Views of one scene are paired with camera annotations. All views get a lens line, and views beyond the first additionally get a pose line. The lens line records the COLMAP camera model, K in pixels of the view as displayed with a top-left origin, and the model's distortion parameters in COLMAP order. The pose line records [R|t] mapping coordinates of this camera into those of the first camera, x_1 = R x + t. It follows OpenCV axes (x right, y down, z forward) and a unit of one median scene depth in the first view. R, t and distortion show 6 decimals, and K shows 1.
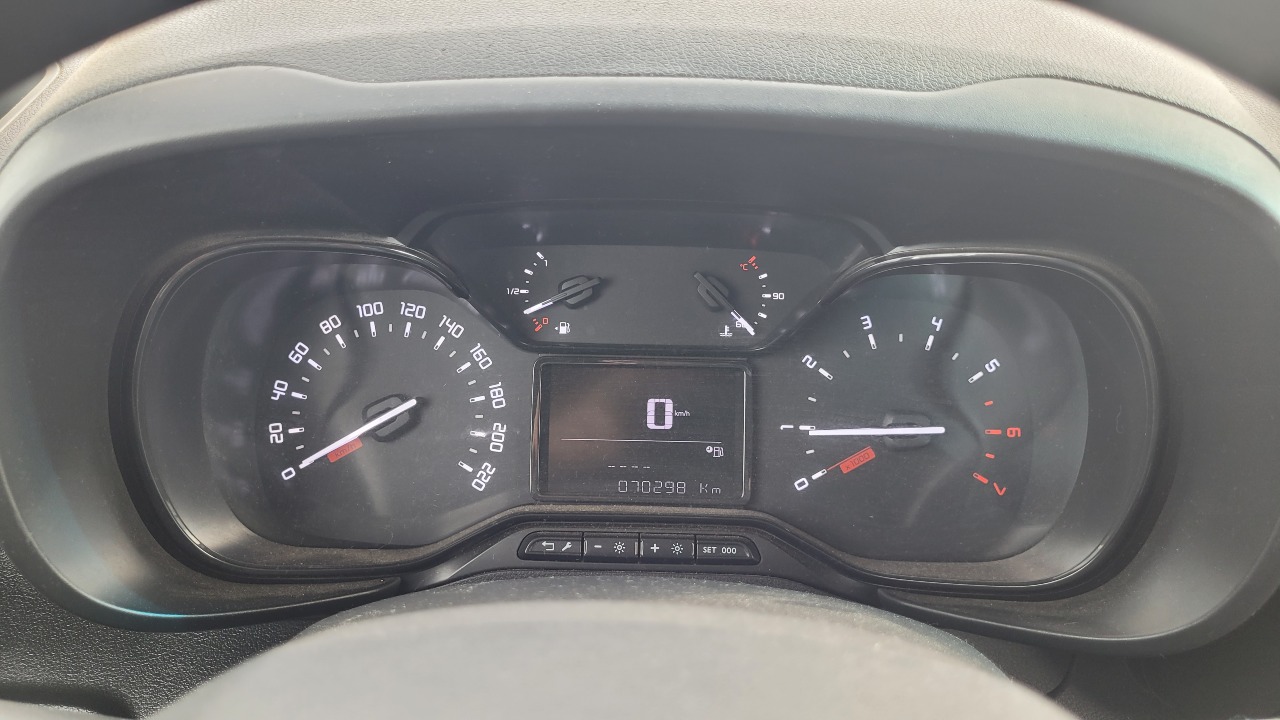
lens RADIAL K [[985.7, 0, 641.0], [0, 985.7, 363.2], [0, 0, 1]] dist [0.025079, -0.015792]
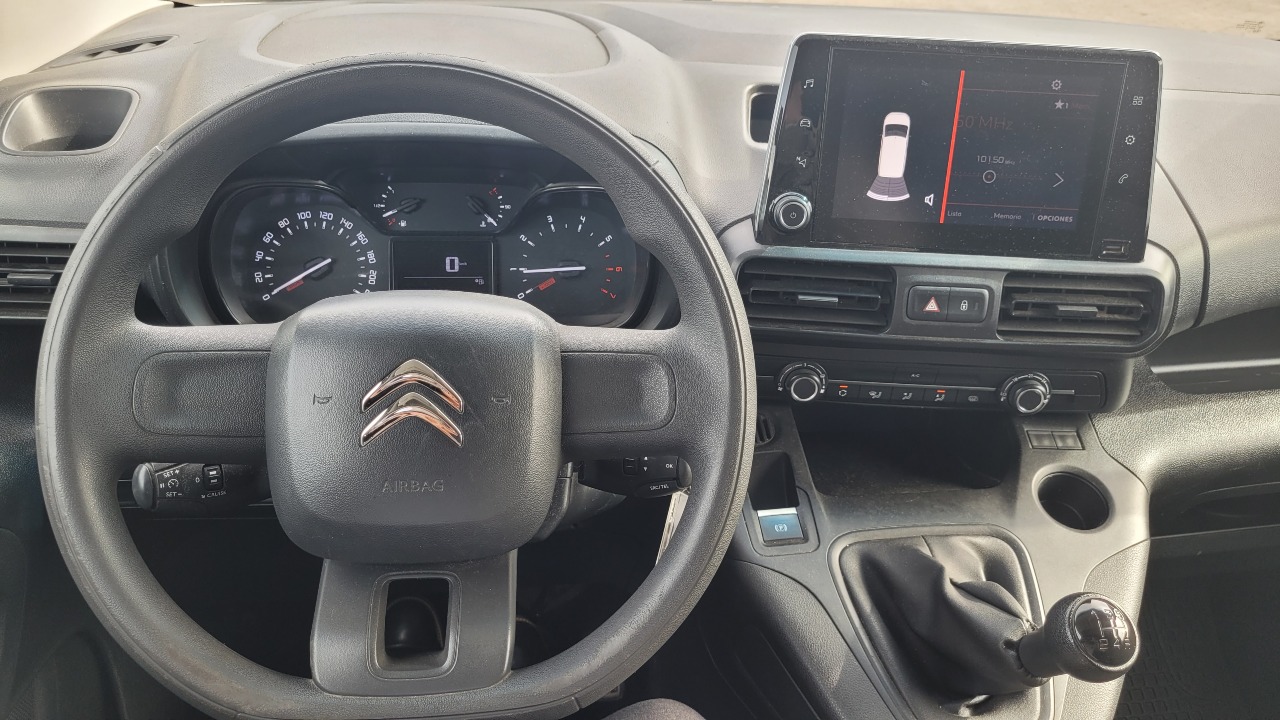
lens RADIAL K [[985.7, 0, 643.4], [0, 985.7, 348.1], [0, 0, 1]] dist [0.025079, -0.015792]
pose [[0.983527, -0.035477, 0.177248, 0.040659], [0.025097, 0.997855, 0.060467, 0.112399], [-0.179013, -0.055023, 0.982307, -1.133268]]
